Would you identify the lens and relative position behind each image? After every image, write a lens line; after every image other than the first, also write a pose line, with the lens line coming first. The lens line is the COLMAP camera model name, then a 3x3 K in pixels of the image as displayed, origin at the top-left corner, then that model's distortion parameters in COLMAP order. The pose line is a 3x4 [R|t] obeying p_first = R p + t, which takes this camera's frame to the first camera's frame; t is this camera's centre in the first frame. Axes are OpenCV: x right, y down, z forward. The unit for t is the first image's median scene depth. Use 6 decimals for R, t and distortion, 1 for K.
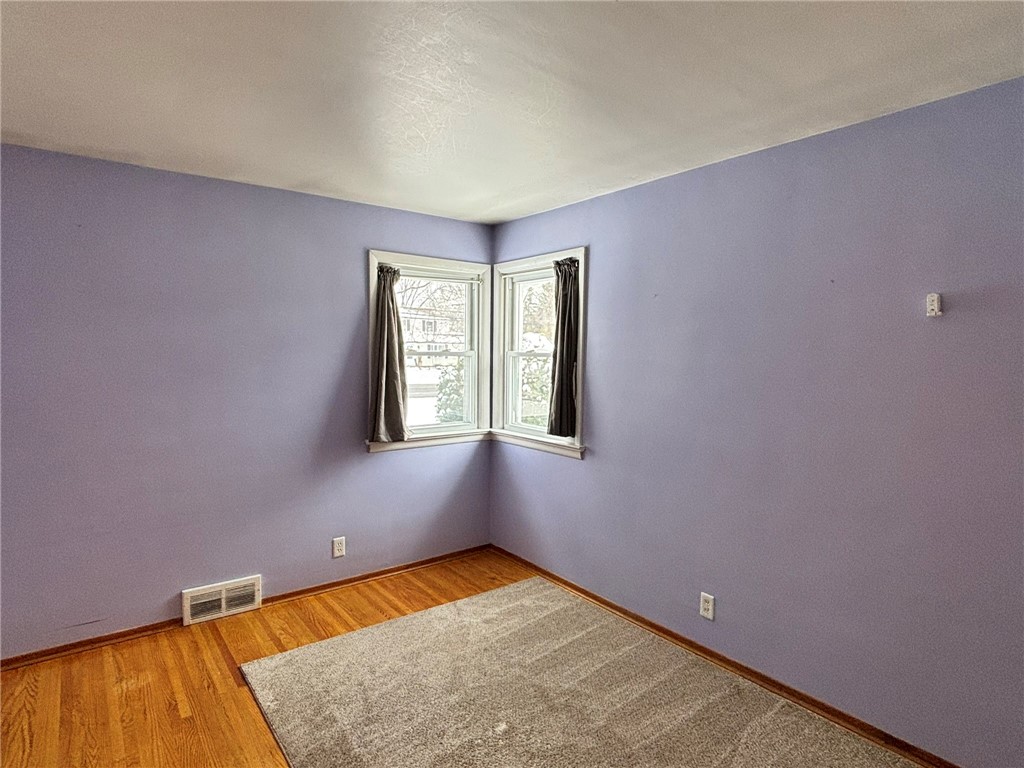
lens RADIAL K [[567.4, 0, 512.0], [0, 567.4, 384.0], [0, 0, 1]] dist [0.003712, -0.009498]
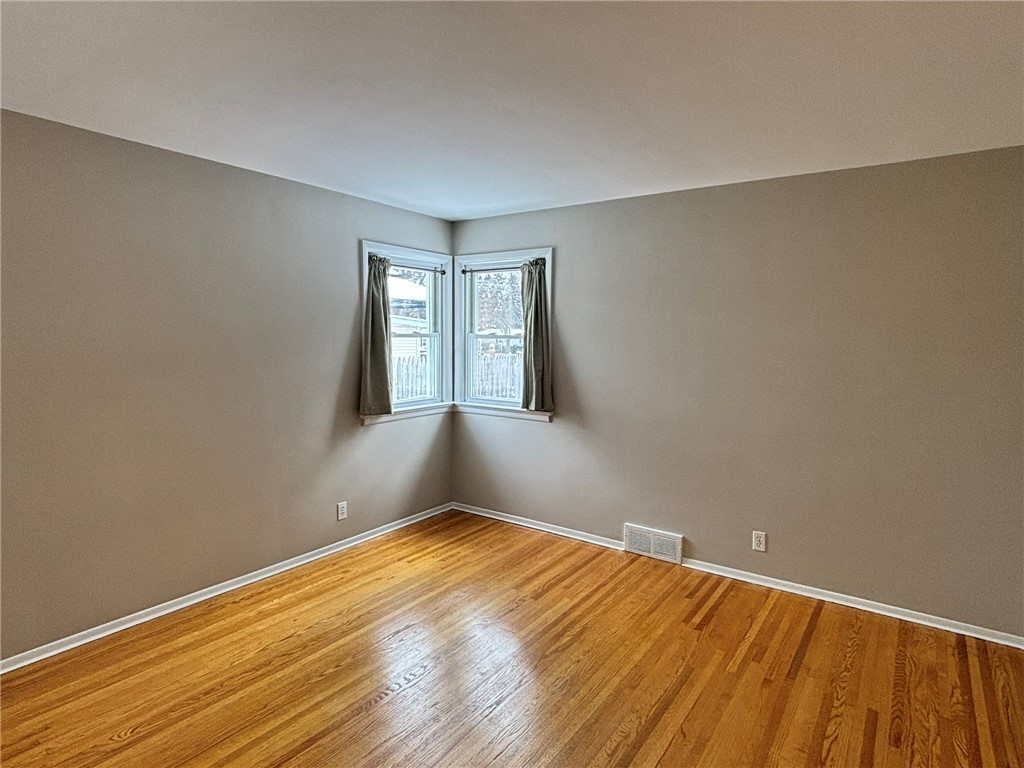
lens RADIAL K [[573.4, 0, 508.3], [0, 573.4, 388.9], [0, 0, 1]] dist [0.001866, -0.000768]
pose [[0.955649, -0.021627, 0.293713, -0.301601], [0.007136, 0.998708, 0.050322, -0.004151], [-0.294421, -0.045994, 0.954568, -0.142829]]
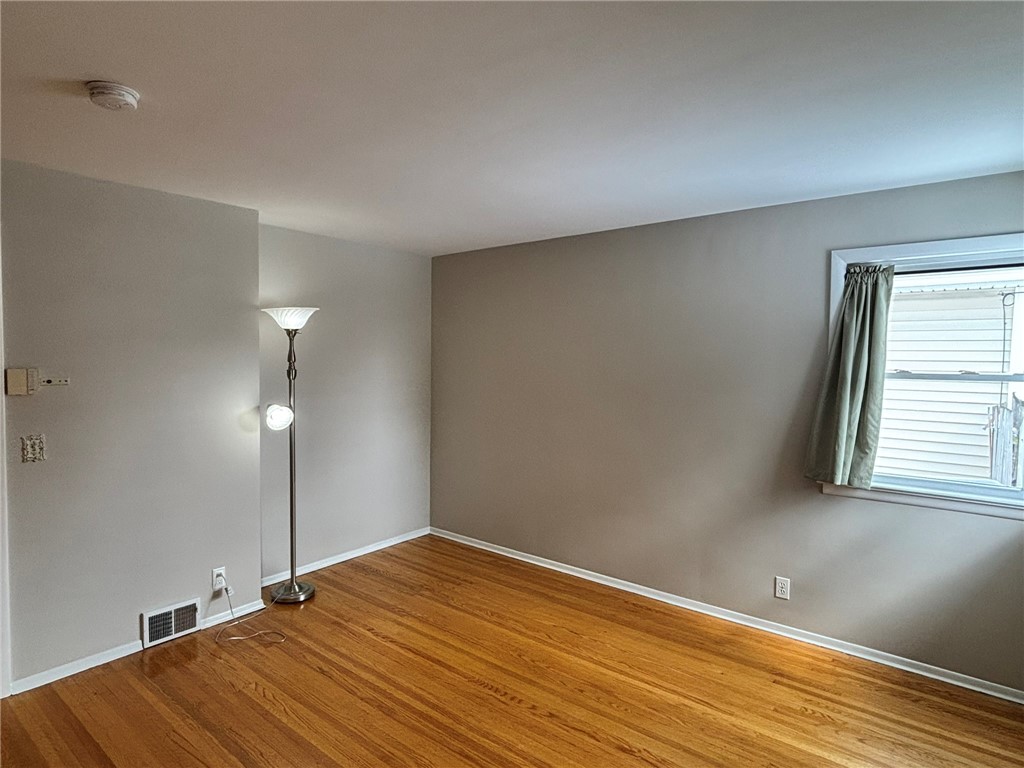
lens RADIAL K [[580.2, 0, 512.0], [0, 580.2, 384.0], [0, 0, 1]] dist [0.003968, 0.002320]
pose [[0.240626, 0.044679, -0.969589, 0.457824], [-0.054561, 0.997983, 0.032447, -0.041590], [0.969083, 0.045094, 0.242578, 0.331741]]
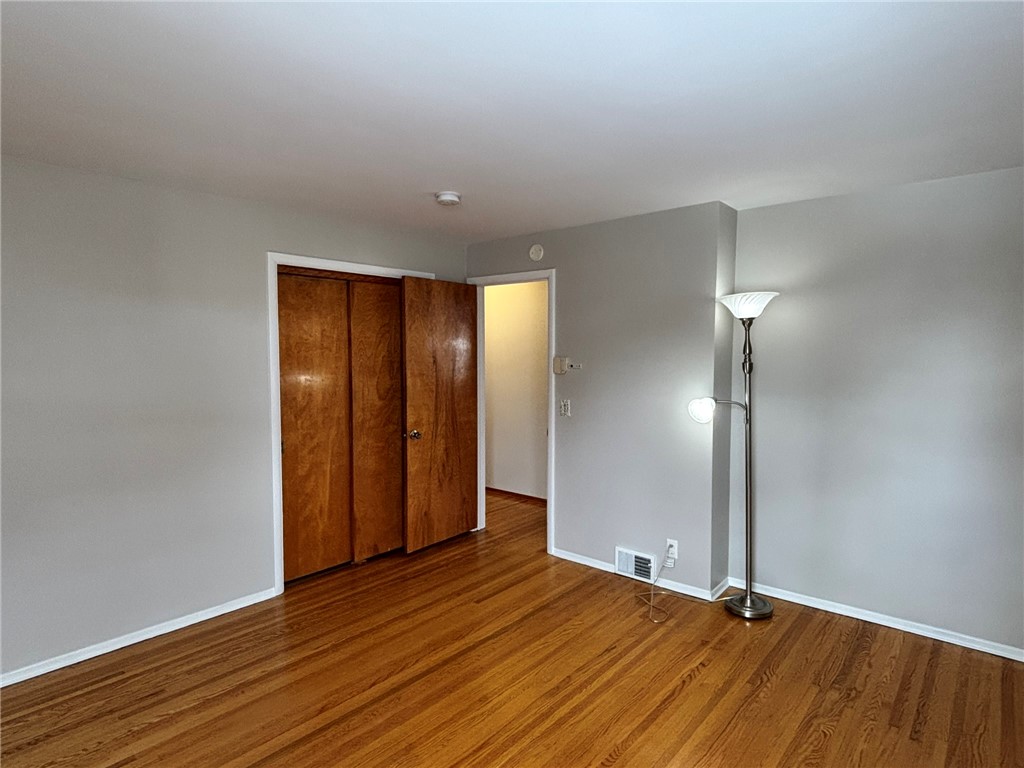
lens RADIAL K [[580.2, 0, 512.0], [0, 580.2, 384.0], [0, 0, 1]] dist [0.003968, 0.002320]
pose [[-0.978466, 0.007217, -0.206280, -0.043236], [-0.014143, 0.994696, 0.101885, -0.067041], [0.205921, 0.102608, -0.973174, 1.013462]]
